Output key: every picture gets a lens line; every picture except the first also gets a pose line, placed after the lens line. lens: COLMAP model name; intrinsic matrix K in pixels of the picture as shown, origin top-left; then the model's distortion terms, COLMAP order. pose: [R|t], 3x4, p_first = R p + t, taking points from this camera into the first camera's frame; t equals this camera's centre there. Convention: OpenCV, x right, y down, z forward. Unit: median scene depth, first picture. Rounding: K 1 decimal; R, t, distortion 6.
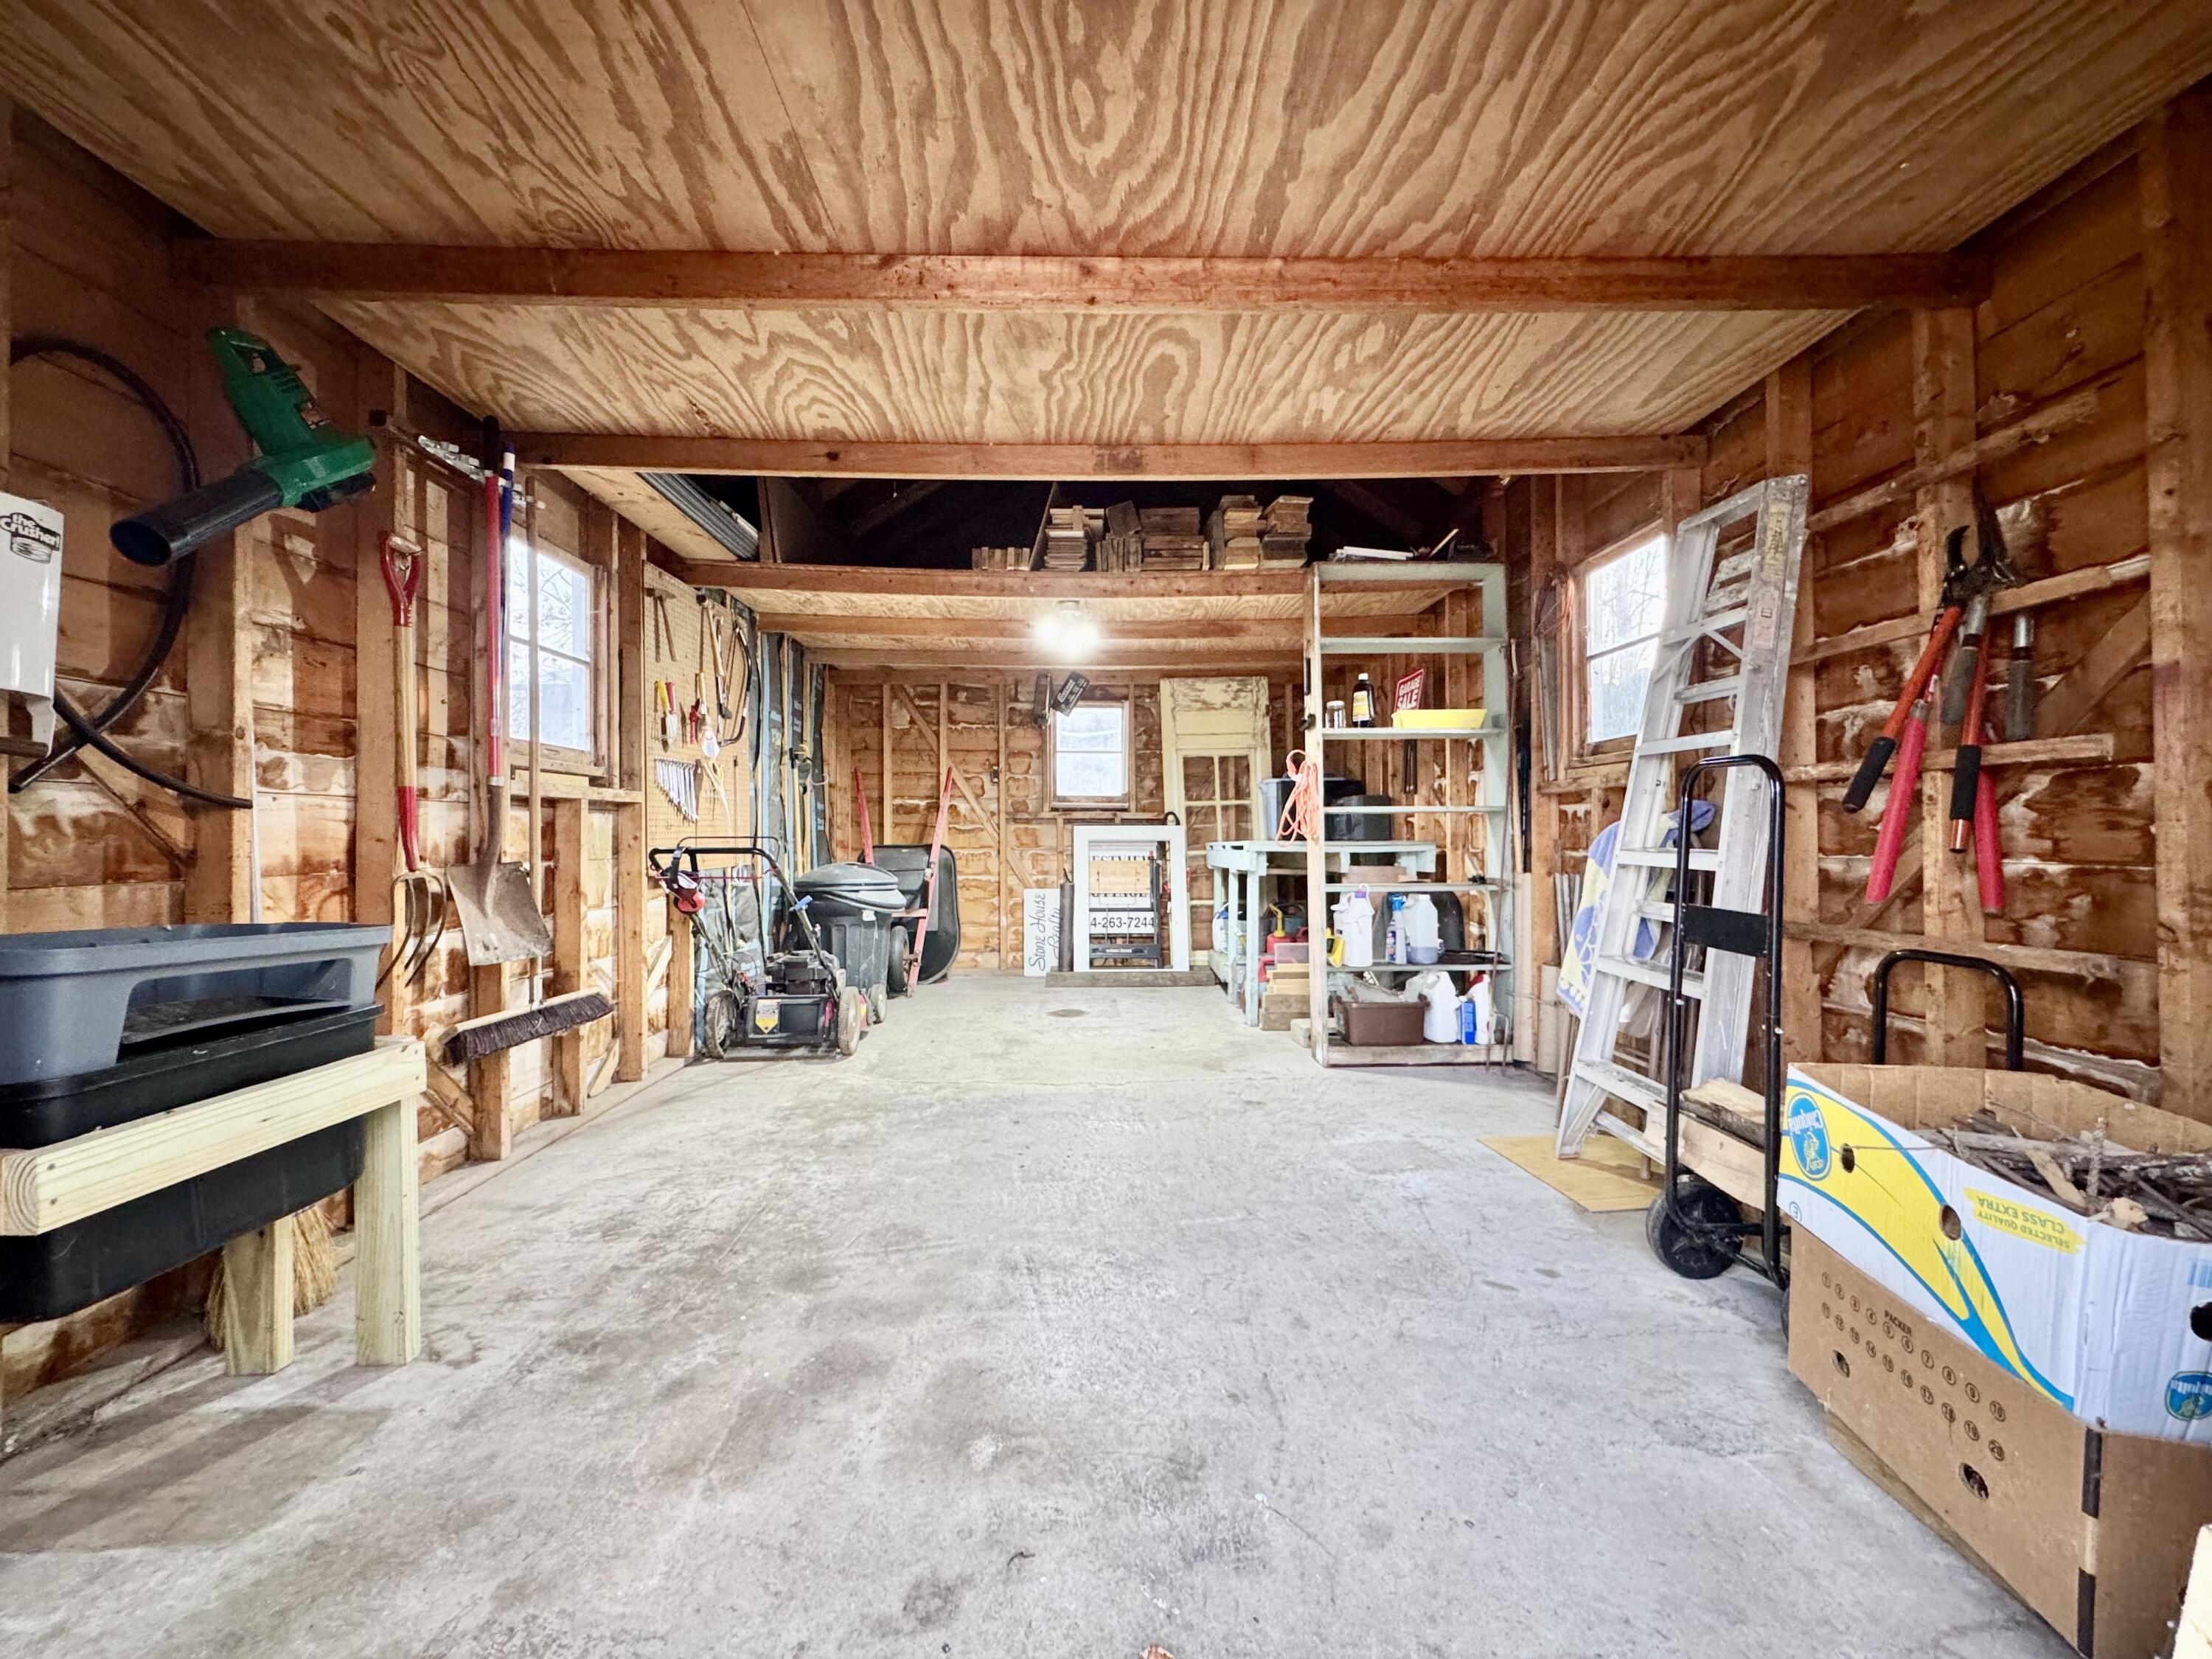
lens RADIAL K [[880.4, 0, 1103.4], [0, 880.4, 835.9], [0, 0, 1]] dist [-0.003060, 0.000521]
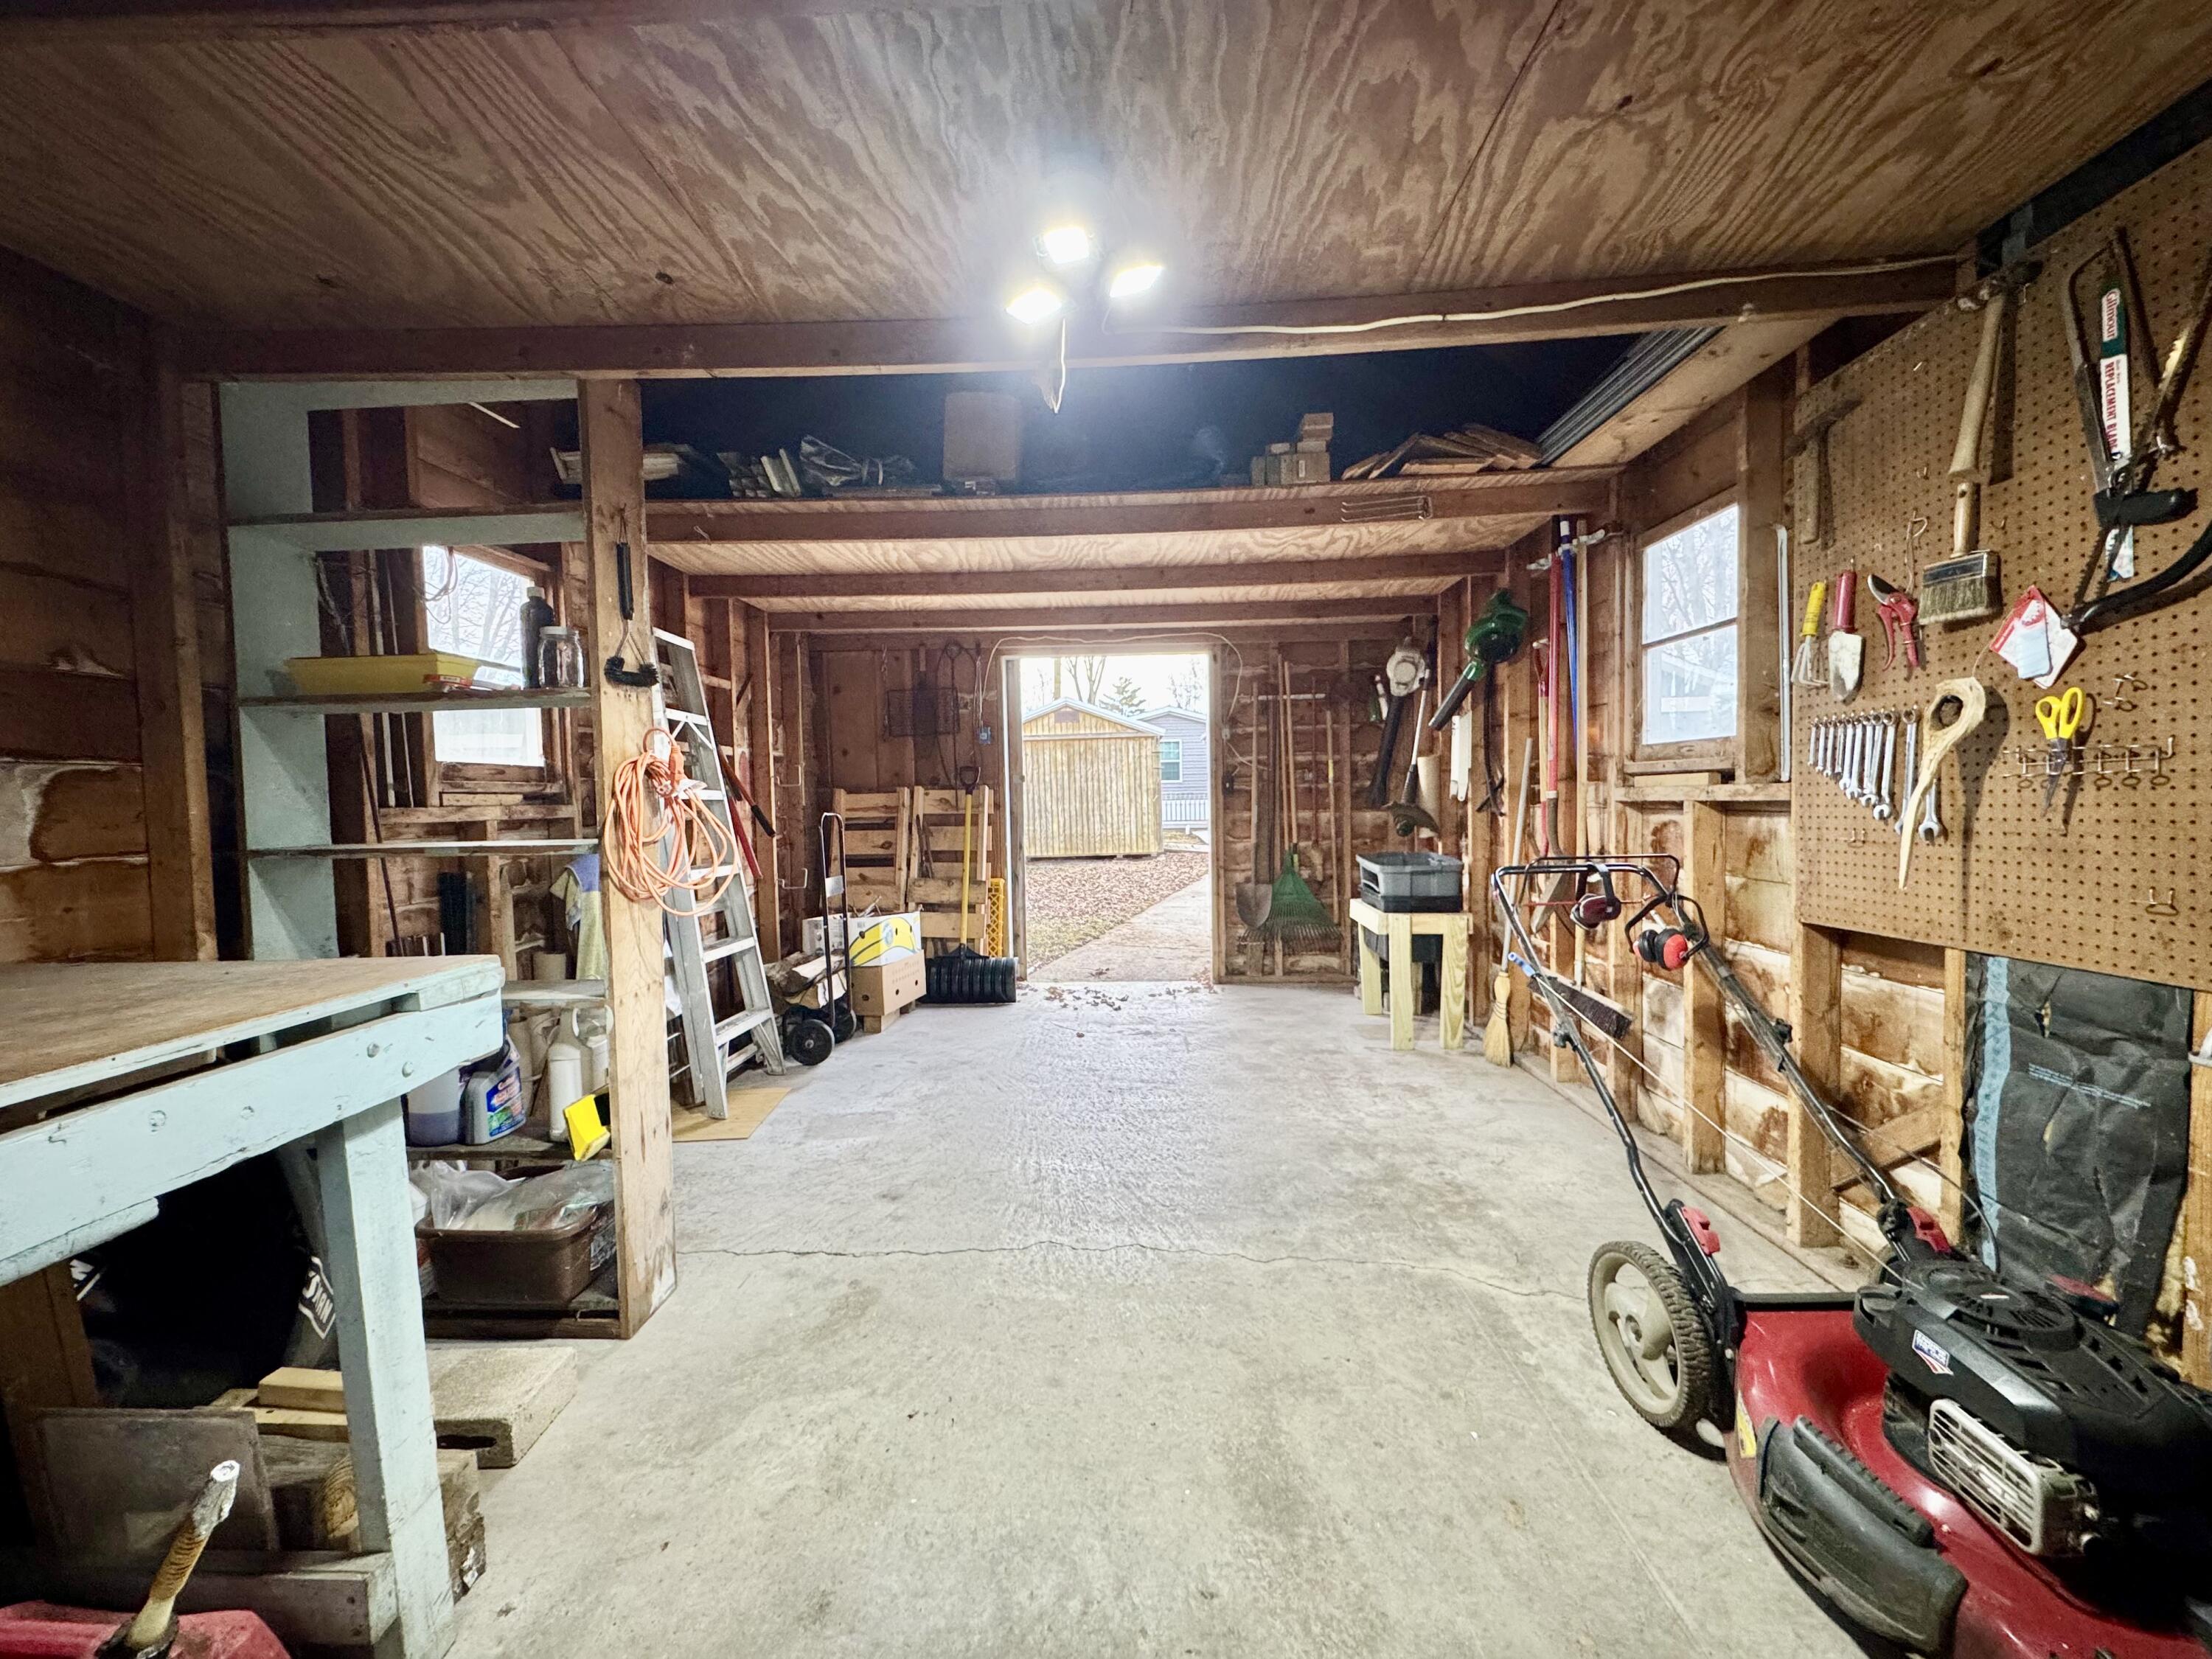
lens RADIAL K [[880.4, 0, 1104.7], [0, 880.4, 836.4], [0, 0, 1]] dist [-0.003060, 0.000521]
pose [[-0.997813, 0.024283, 0.061480, -0.101965], [0.027047, 0.998642, 0.044519, -0.071143], [-0.060315, 0.046085, -0.997115, 2.161620]]
